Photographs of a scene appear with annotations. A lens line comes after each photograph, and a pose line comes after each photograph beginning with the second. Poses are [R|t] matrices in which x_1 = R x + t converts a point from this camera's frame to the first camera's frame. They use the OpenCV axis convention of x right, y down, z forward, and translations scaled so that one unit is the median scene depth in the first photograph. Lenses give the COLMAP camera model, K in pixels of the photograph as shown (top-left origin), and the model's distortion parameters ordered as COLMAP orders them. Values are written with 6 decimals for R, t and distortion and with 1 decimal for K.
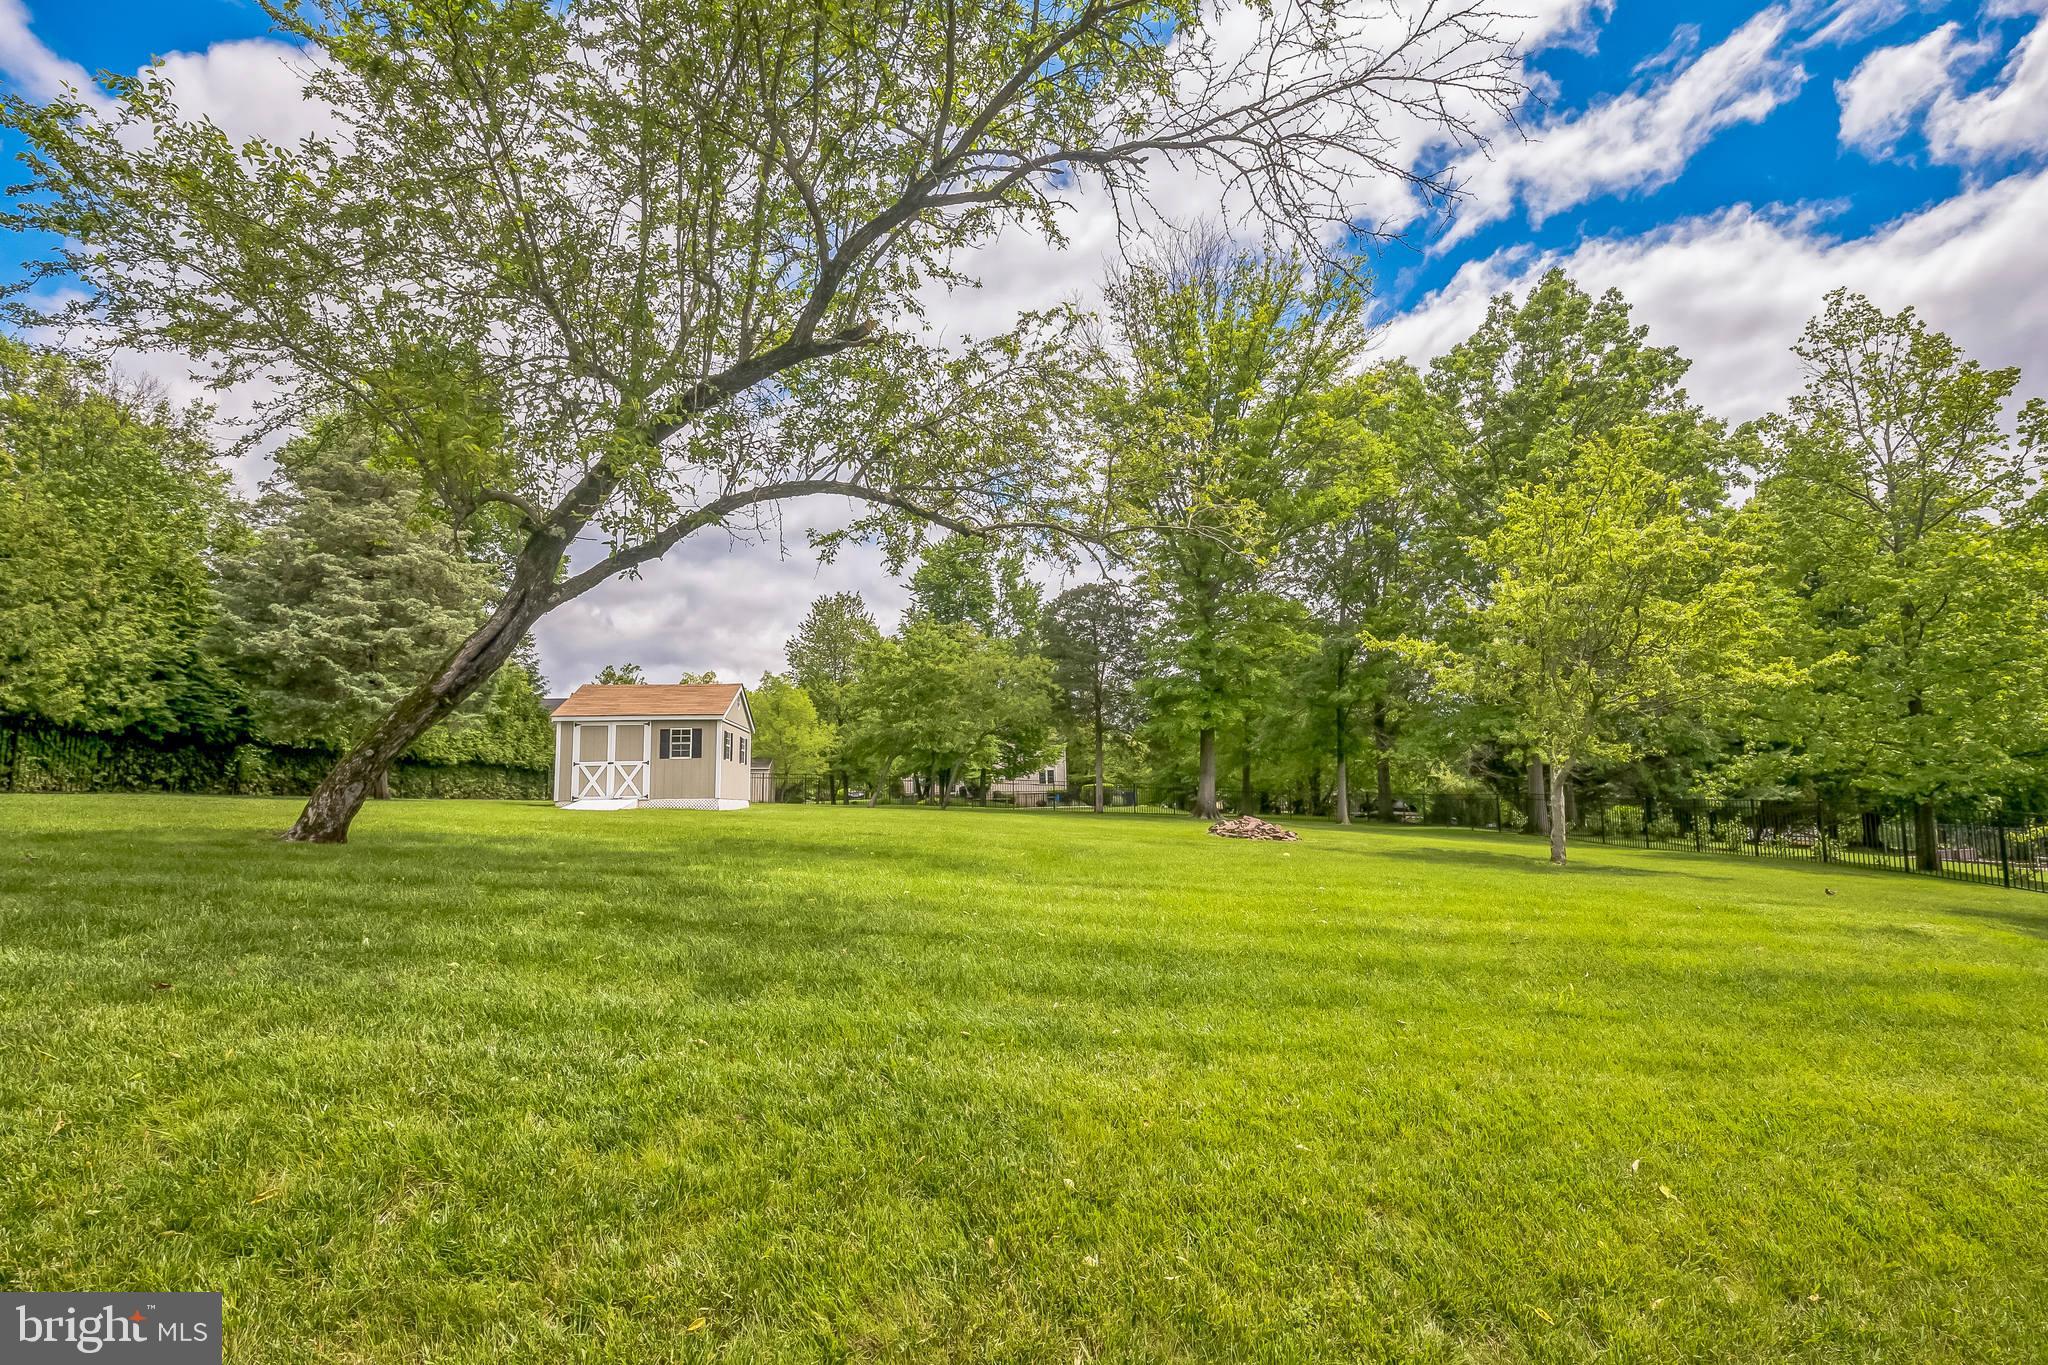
lens RADIAL K [[935.1, 0, 1000.2], [0, 935.1, 671.6], [0, 0, 1]] dist [-0.003120, -0.000699]
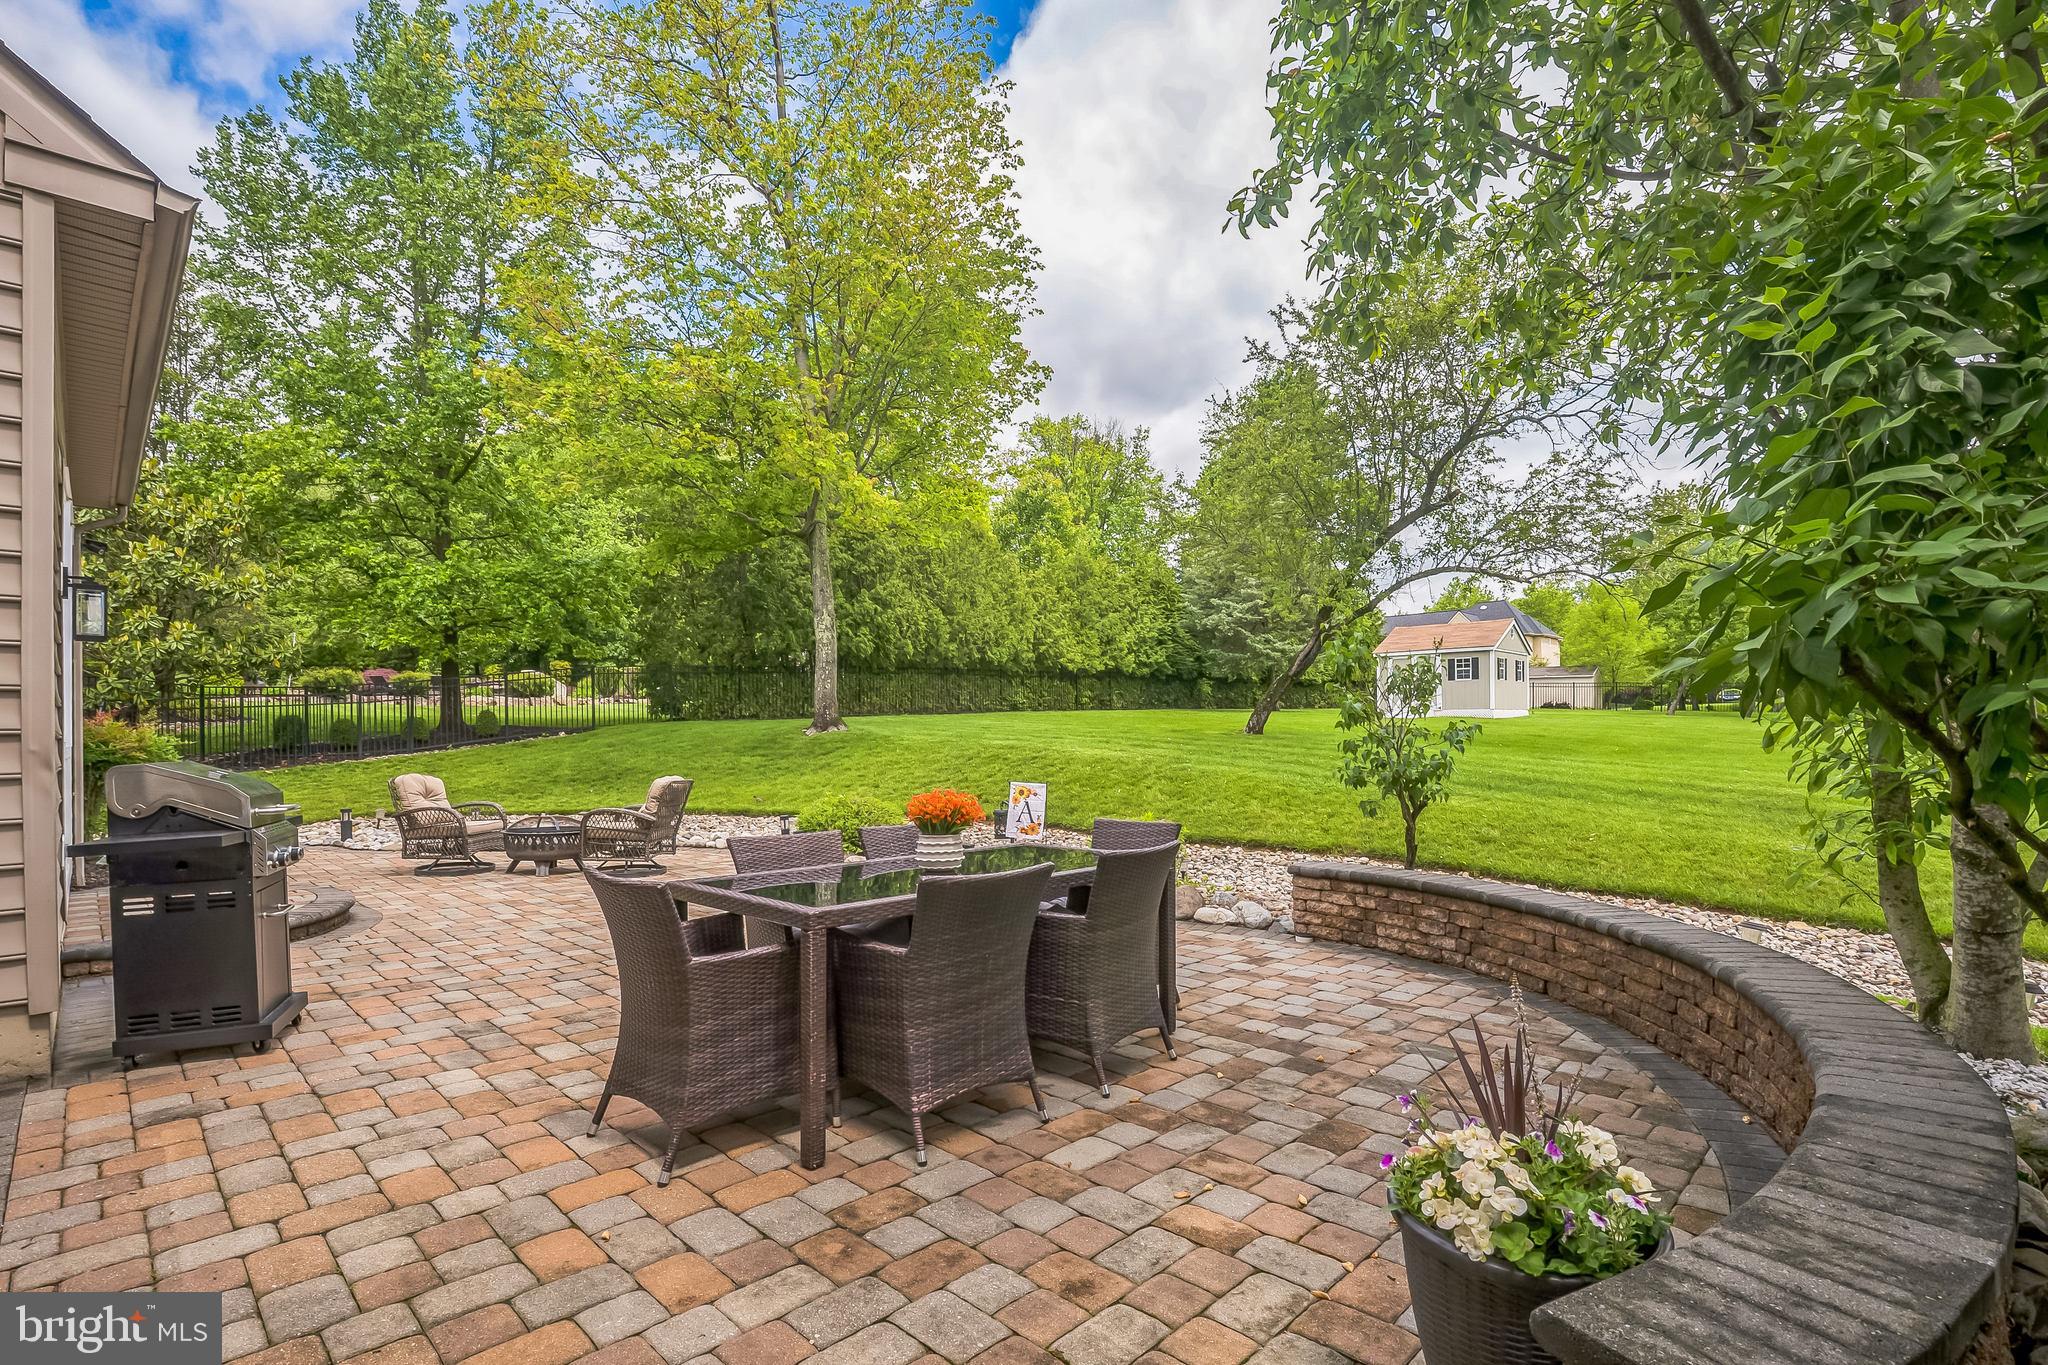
lens RADIAL K [[949.6, 0, 1026.3], [0, 949.6, 728.1], [0, 0, 1]] dist [-0.000970, -0.000198]
pose [[0.668139, 0.004921, -0.744020, 0.278029], [0.113141, 0.987677, 0.108135, -0.063326], [0.735383, -0.156429, 0.659349, -0.419079]]
